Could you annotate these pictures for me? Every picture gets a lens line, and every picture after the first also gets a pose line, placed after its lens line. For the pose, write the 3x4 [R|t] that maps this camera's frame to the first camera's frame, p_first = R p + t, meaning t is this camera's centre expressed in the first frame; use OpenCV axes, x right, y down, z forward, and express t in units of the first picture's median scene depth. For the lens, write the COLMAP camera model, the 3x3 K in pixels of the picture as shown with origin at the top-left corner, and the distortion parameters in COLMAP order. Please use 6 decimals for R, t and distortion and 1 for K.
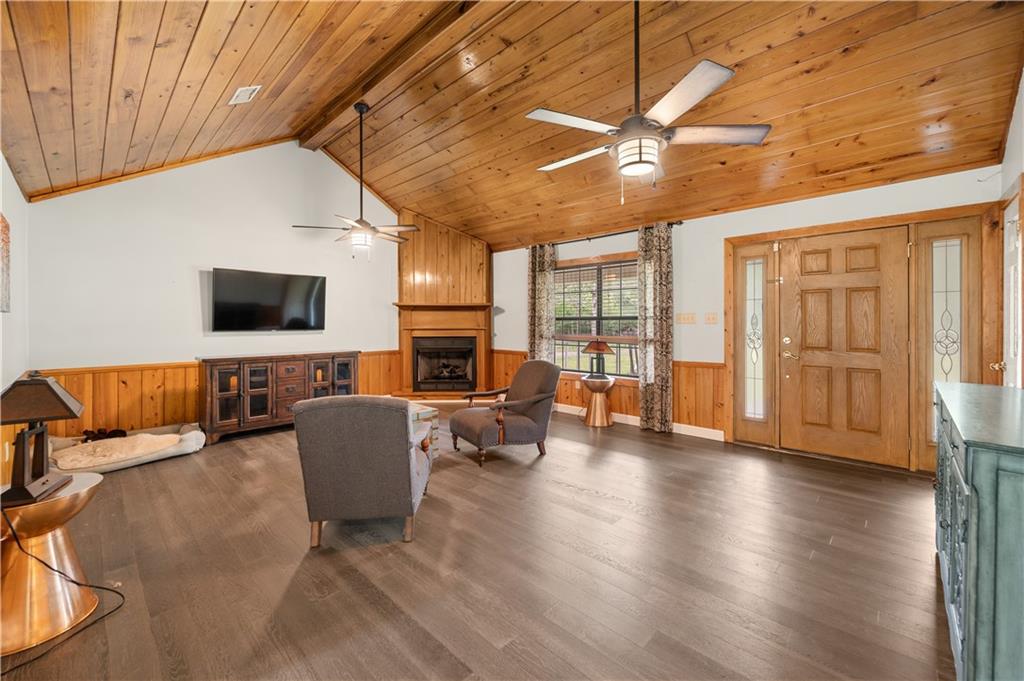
lens RADIAL K [[408.8, 0, 514.7], [0, 408.8, 320.1], [0, 0, 1]] dist [-0.001666, -0.000138]
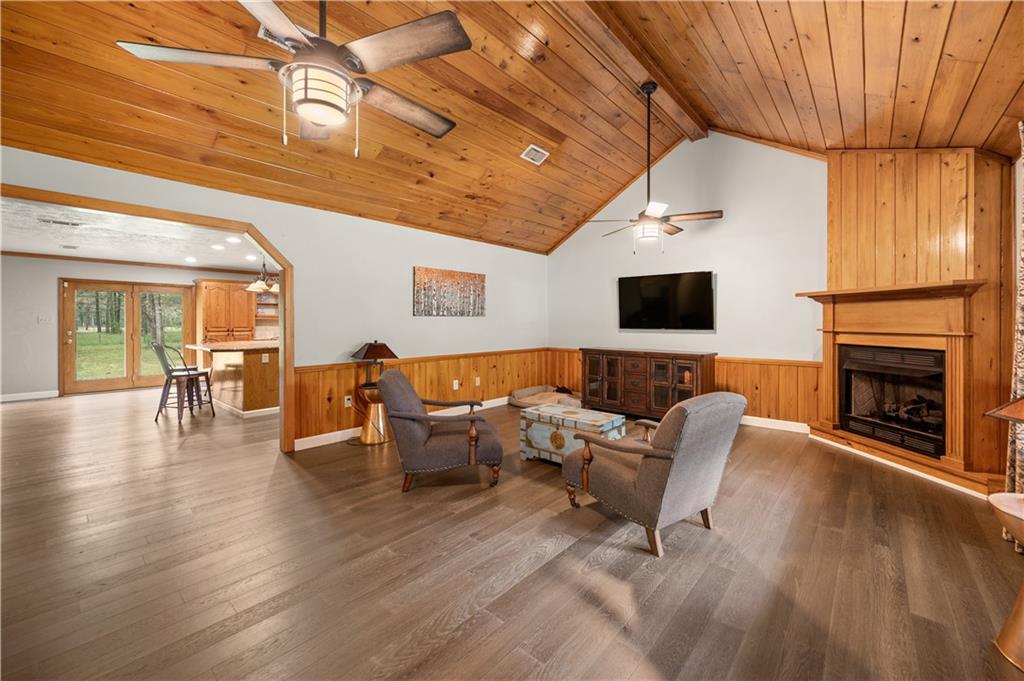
lens RADIAL K [[404.0, 0, 517.2], [0, 404.0, 324.7], [0, 0, 1]] dist [0.000253, 0.000057]
pose [[0.035593, 0.009298, -0.999323, 0.366784], [0.005634, 0.999939, 0.009504, 0.001647], [0.999350, -0.005969, 0.035538, 0.469486]]
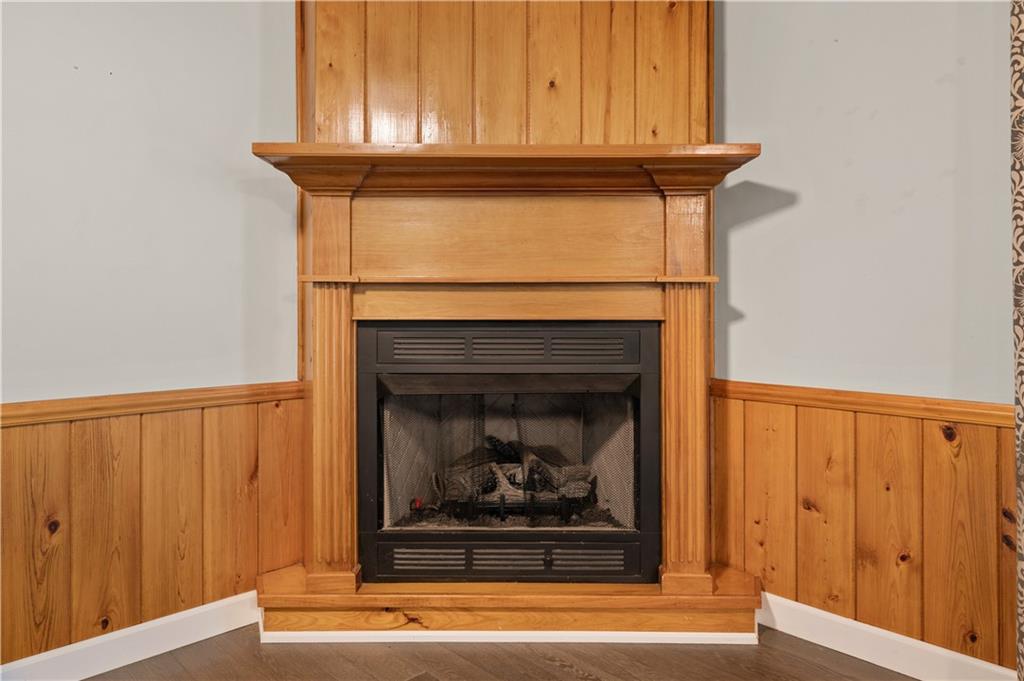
lens RADIAL K [[669.0, 0, 512.8], [0, 669.0, 309.3], [0, 0, 1]] dist [0.003889, 0.001705]
pose [[0.999101, 0.004833, -0.042108, -0.155674], [-0.004647, 0.999979, 0.004498, 0.032951], [0.042129, -0.004298, 0.999103, 0.658196]]
